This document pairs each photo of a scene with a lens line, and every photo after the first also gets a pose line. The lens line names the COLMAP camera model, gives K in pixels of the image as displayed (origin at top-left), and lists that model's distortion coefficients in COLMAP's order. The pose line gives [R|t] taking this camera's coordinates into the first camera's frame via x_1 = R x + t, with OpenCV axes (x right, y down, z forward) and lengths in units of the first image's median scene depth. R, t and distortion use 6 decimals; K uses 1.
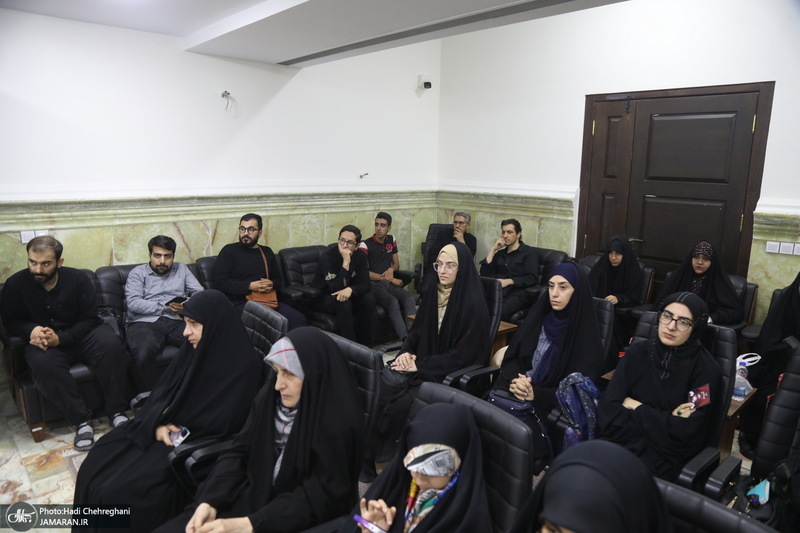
lens RADIAL K [[564.8, 0, 397.5], [0, 564.8, 296.6], [0, 0, 1]] dist [-0.154190, 0.091958]
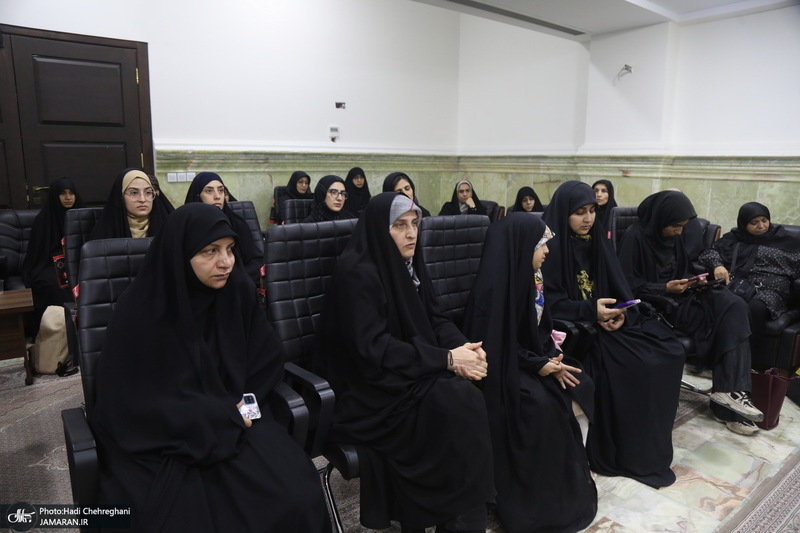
lens RADIAL K [[564.8, 0, 397.5], [0, 564.8, 296.6], [0, 0, 1]] dist [-0.154190, 0.091958]
pose [[0.041117, -0.287245, 0.956974, -0.525869], [0.160013, 0.947315, 0.277470, -0.086188], [-0.986258, 0.141720, 0.084914, 0.341679]]
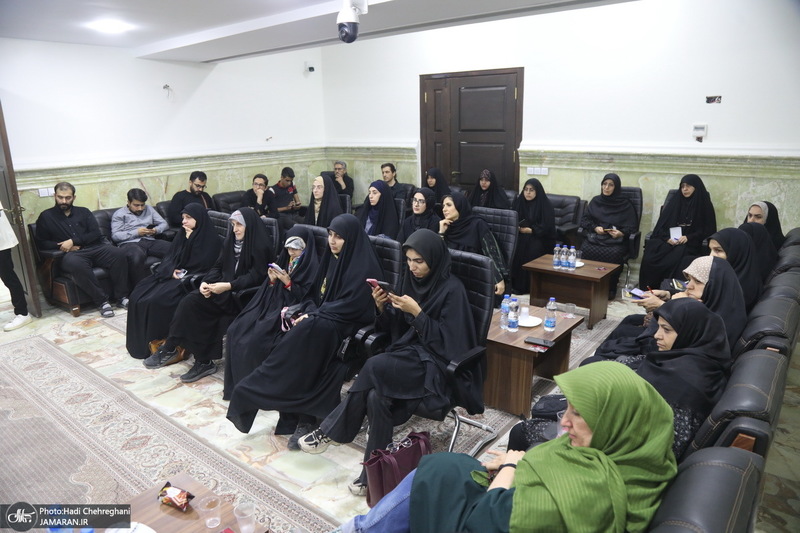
lens RADIAL K [[564.8, 0, 397.5], [0, 564.8, 296.6], [0, 0, 1]] dist [-0.154190, 0.091958]
pose [[0.987645, -0.078542, 0.135604, 0.047192], [0.068074, 0.994452, 0.080189, 0.103617], [-0.141150, -0.069967, 0.987513, -0.526184]]
